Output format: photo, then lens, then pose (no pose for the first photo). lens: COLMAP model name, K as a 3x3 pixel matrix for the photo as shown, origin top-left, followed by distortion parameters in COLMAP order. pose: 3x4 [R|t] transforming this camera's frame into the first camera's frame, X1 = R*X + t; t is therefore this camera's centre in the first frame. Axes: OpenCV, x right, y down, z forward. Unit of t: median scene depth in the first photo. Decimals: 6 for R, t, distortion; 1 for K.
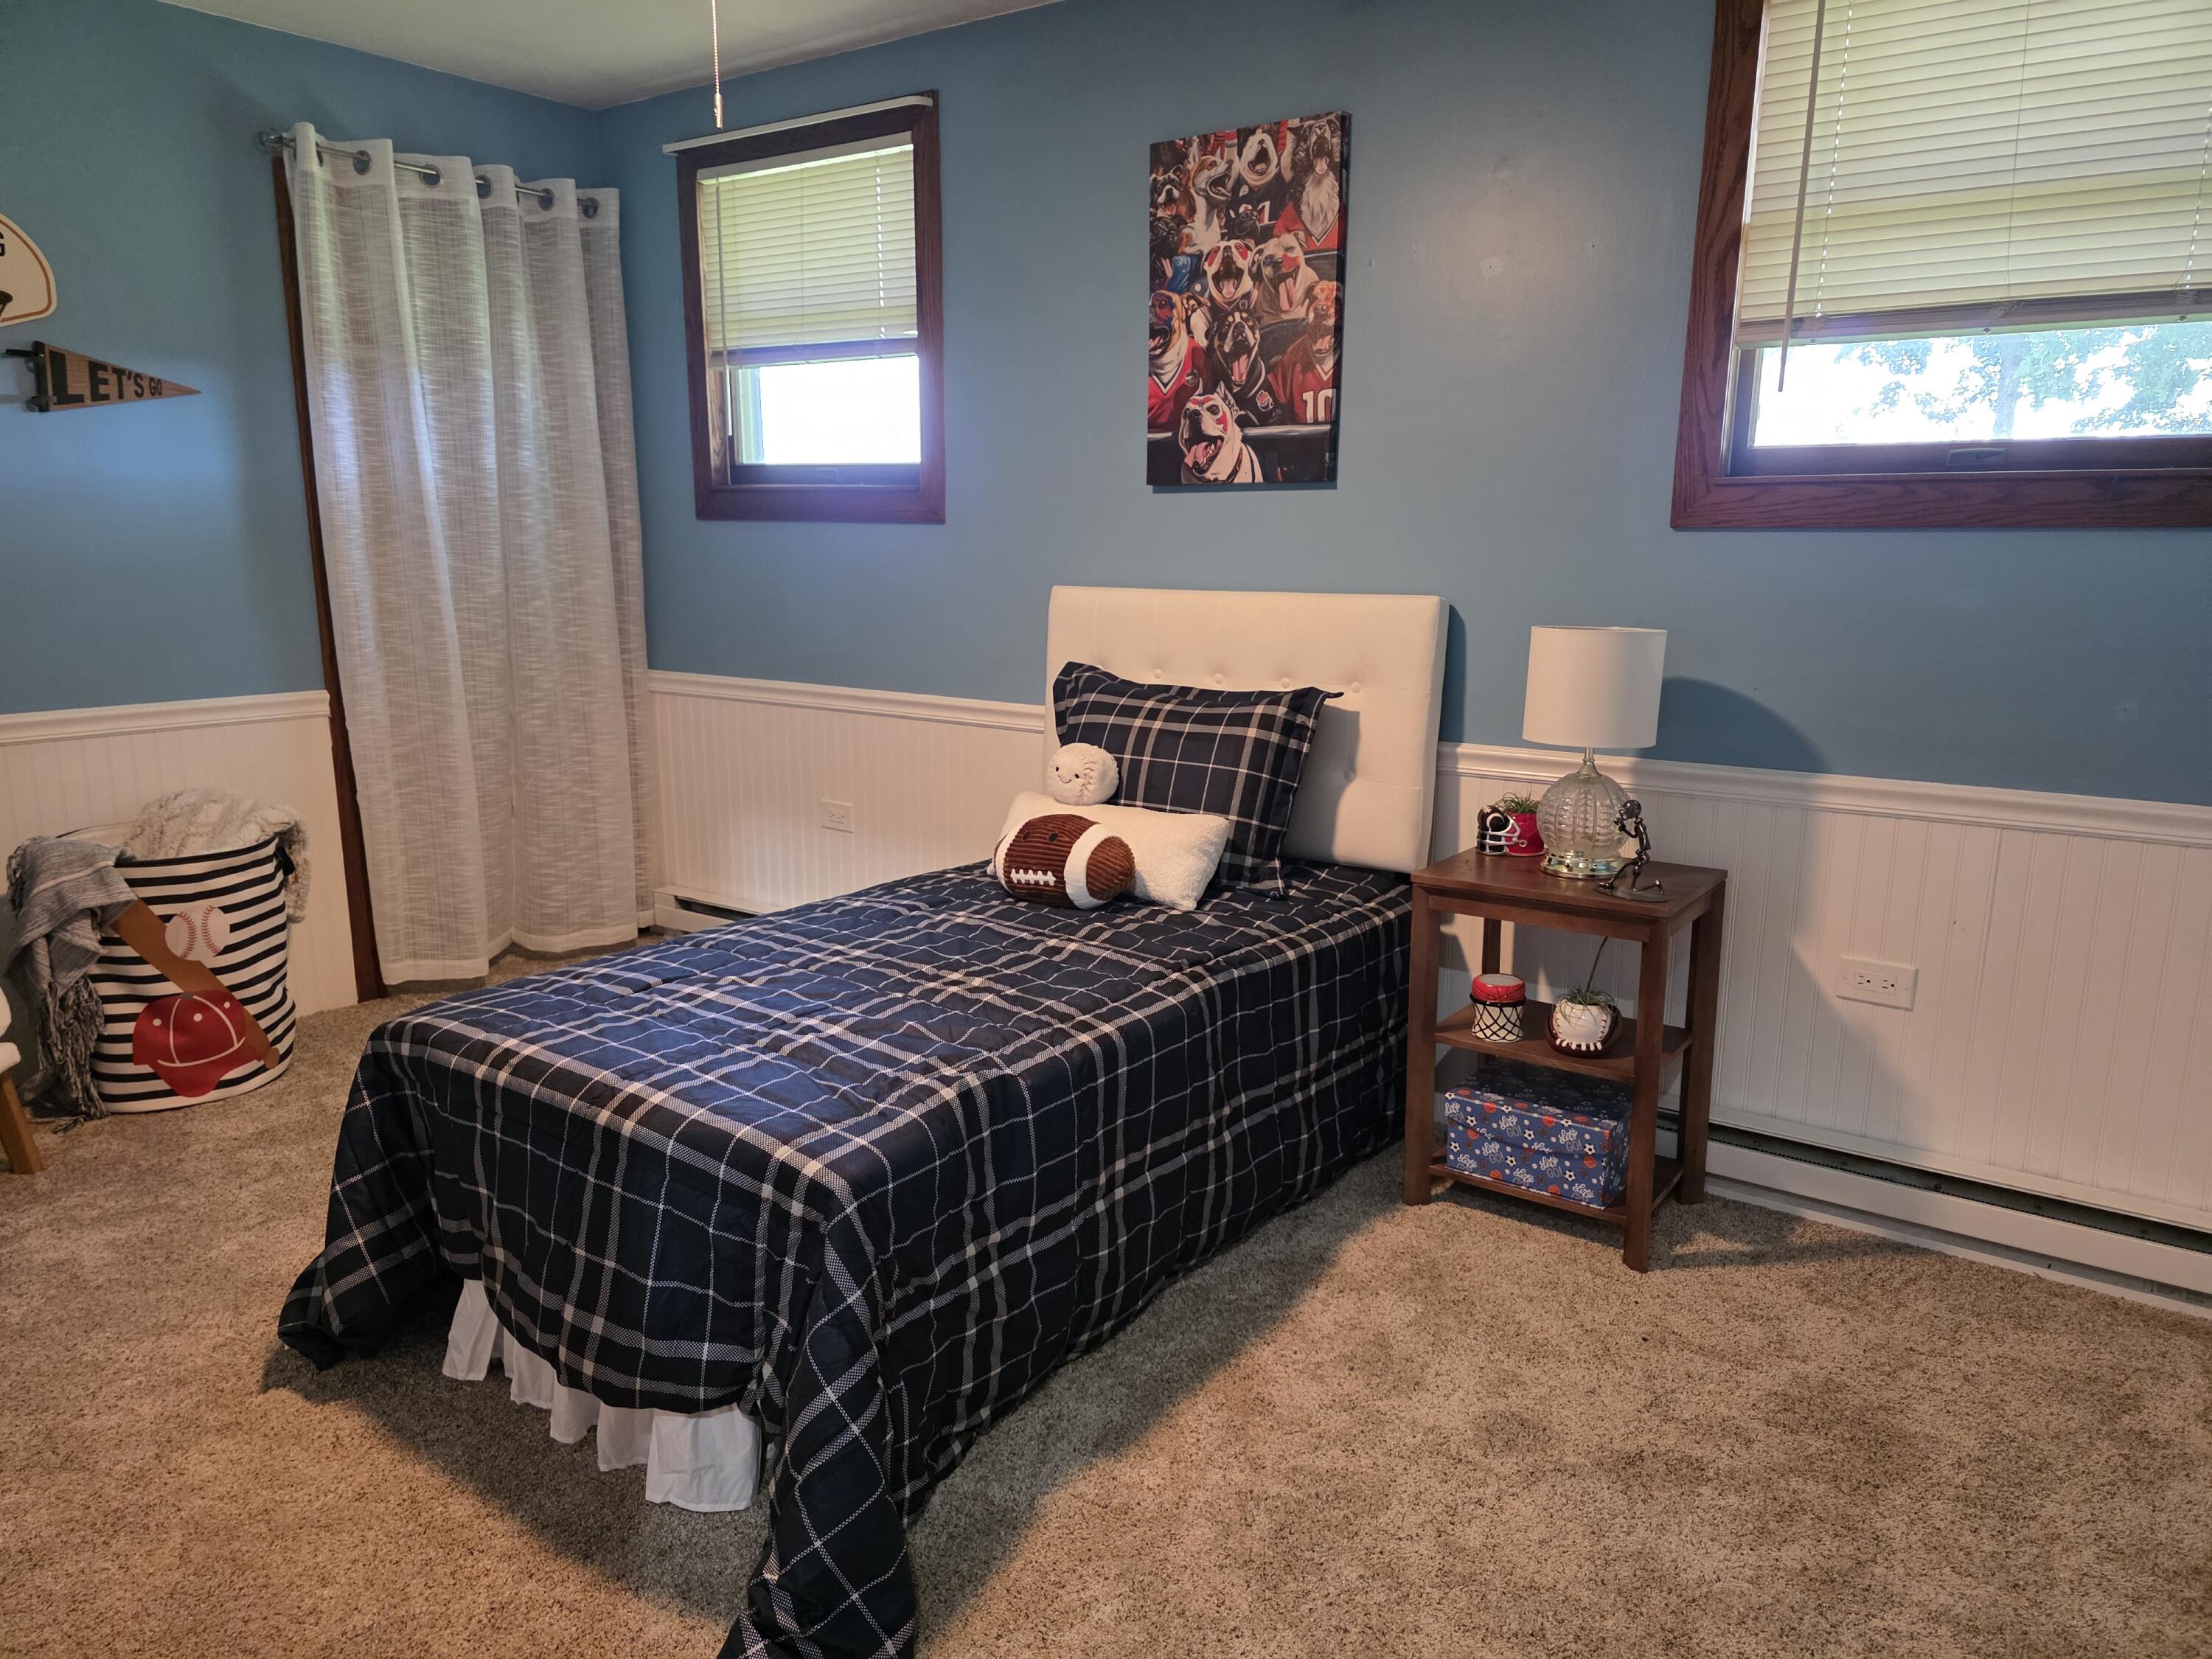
lens RADIAL K [[1510.4, 0, 1129.7], [0, 1510.4, 858.0], [0, 0, 1]] dist [0.080939, -0.084205]
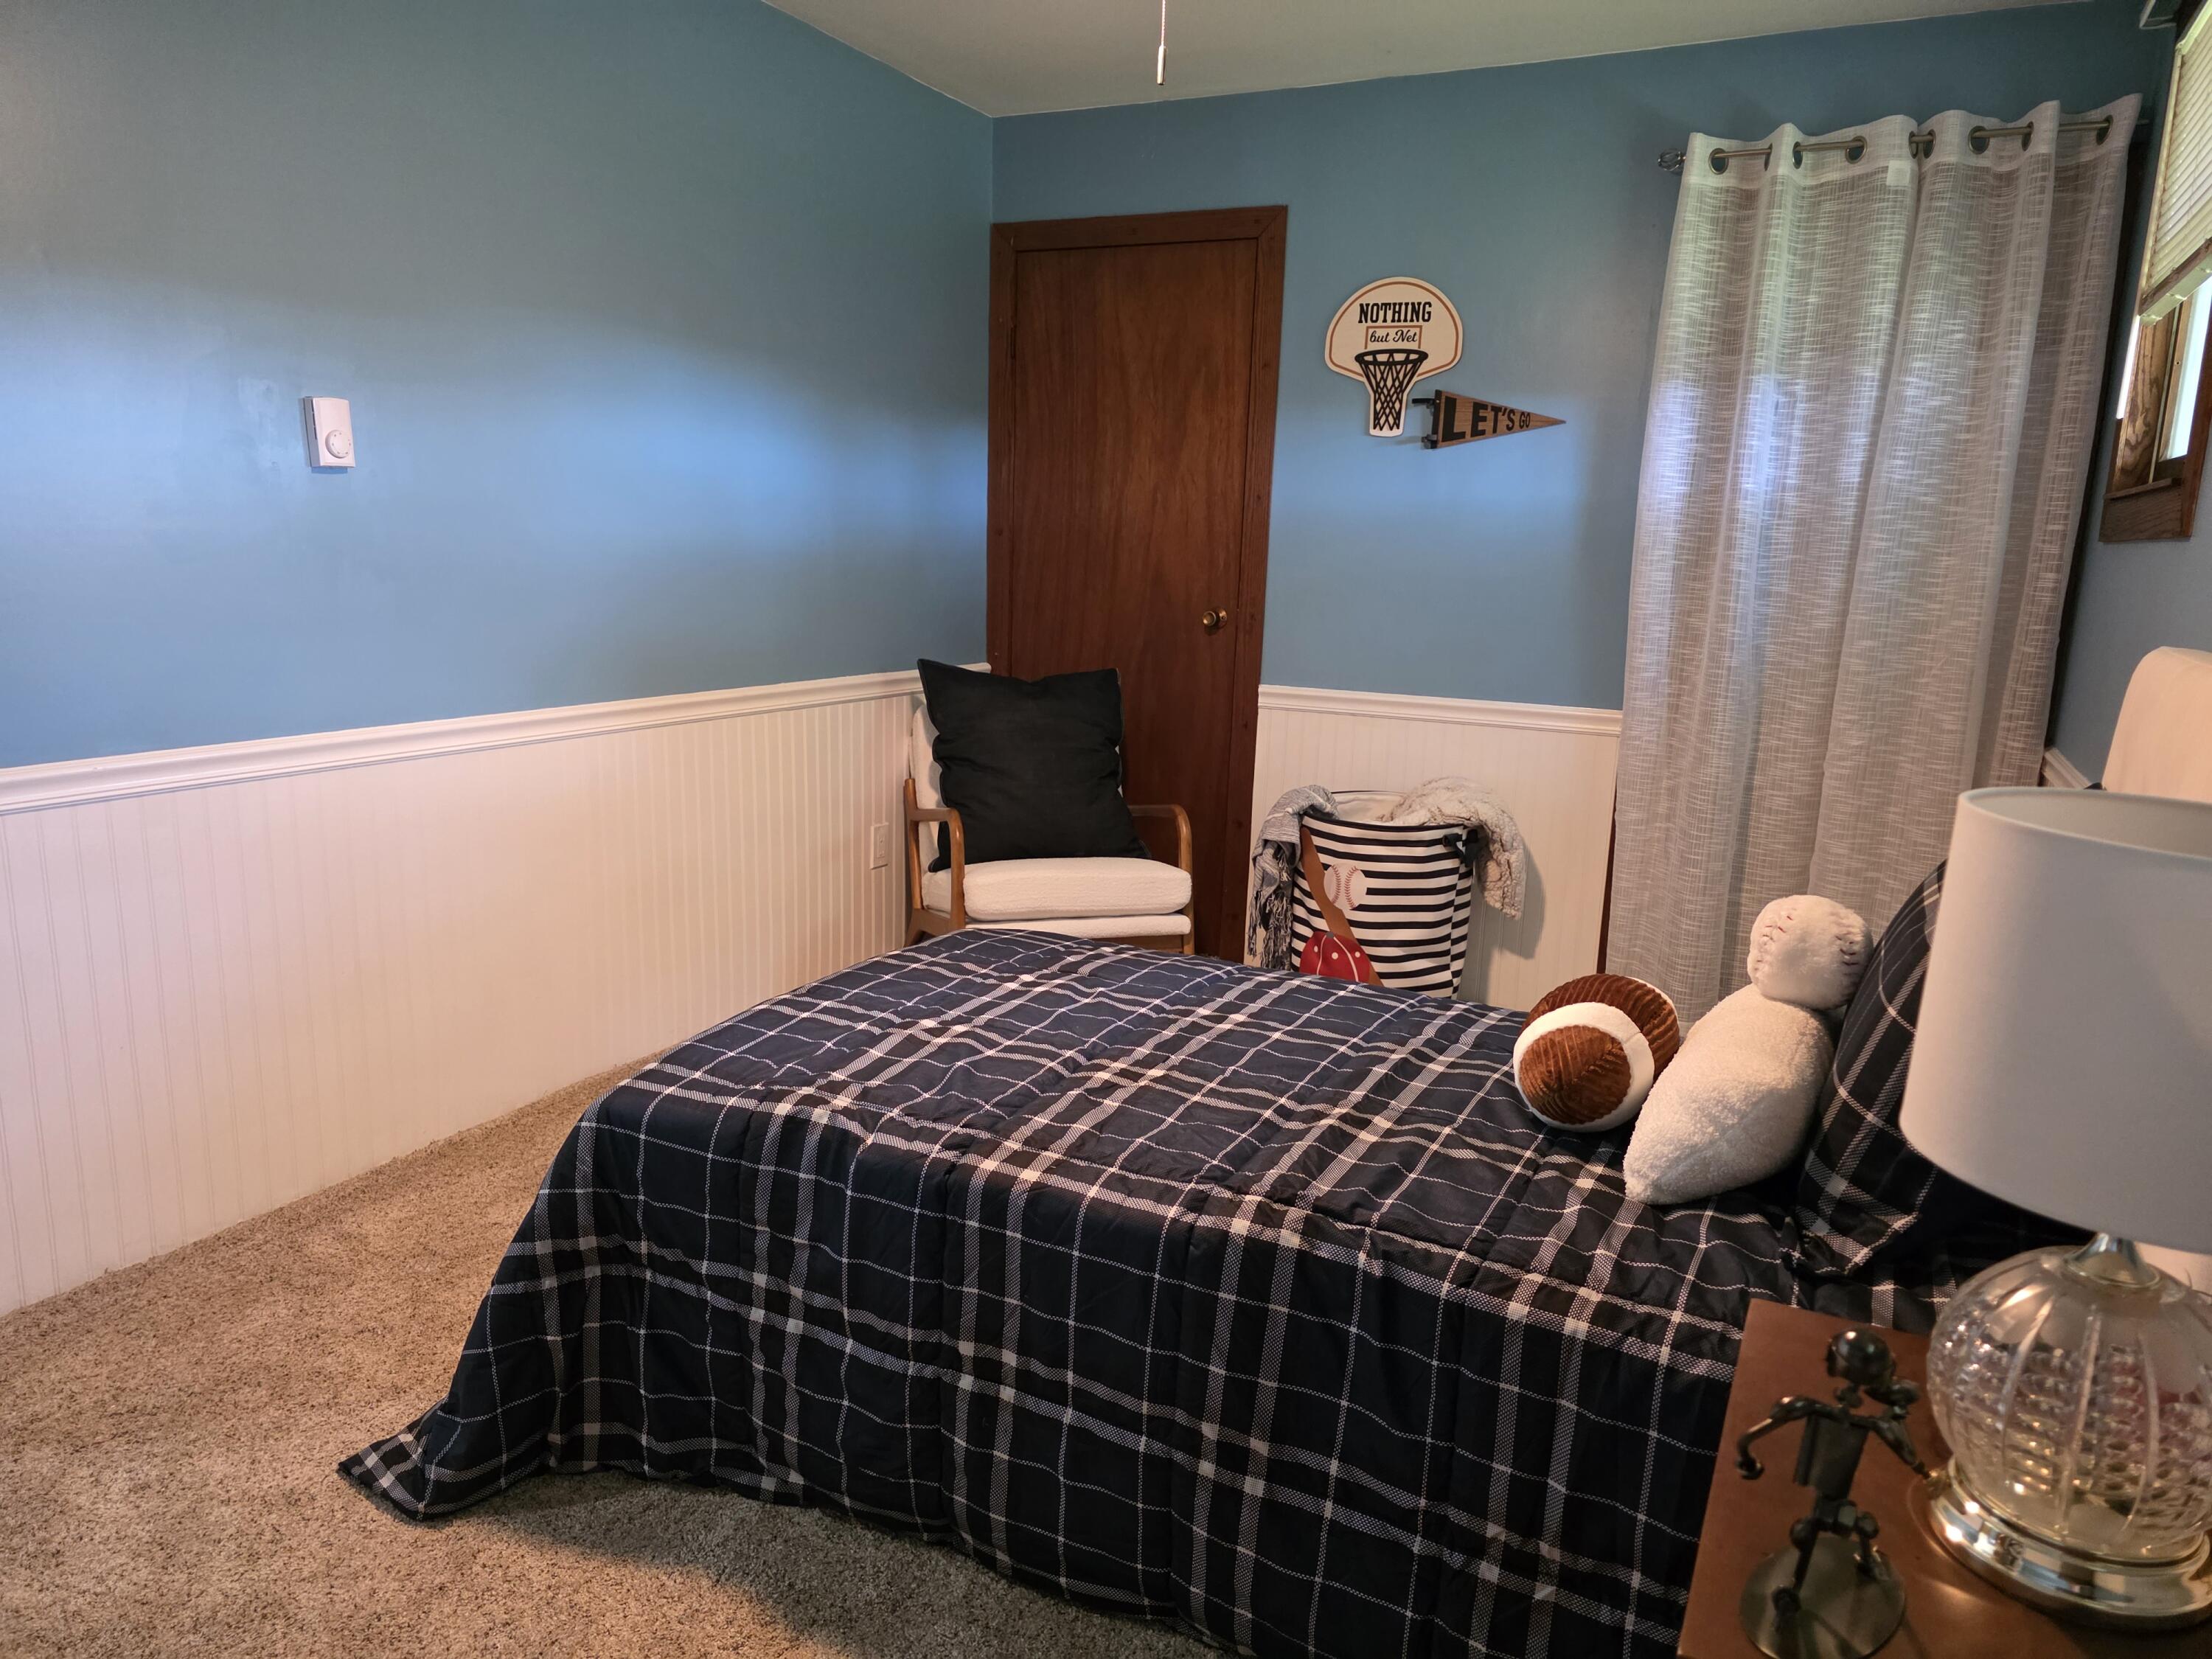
lens RADIAL K [[1510.4, 0, 1129.7], [0, 1510.4, 858.0], [0, 0, 1]] dist [0.080939, -0.084205]
pose [[0.142036, 0.200974, -0.969245, 0.477878], [-0.240041, 0.956938, 0.163246, -0.118924], [0.960316, 0.209472, 0.184162, 0.611292]]
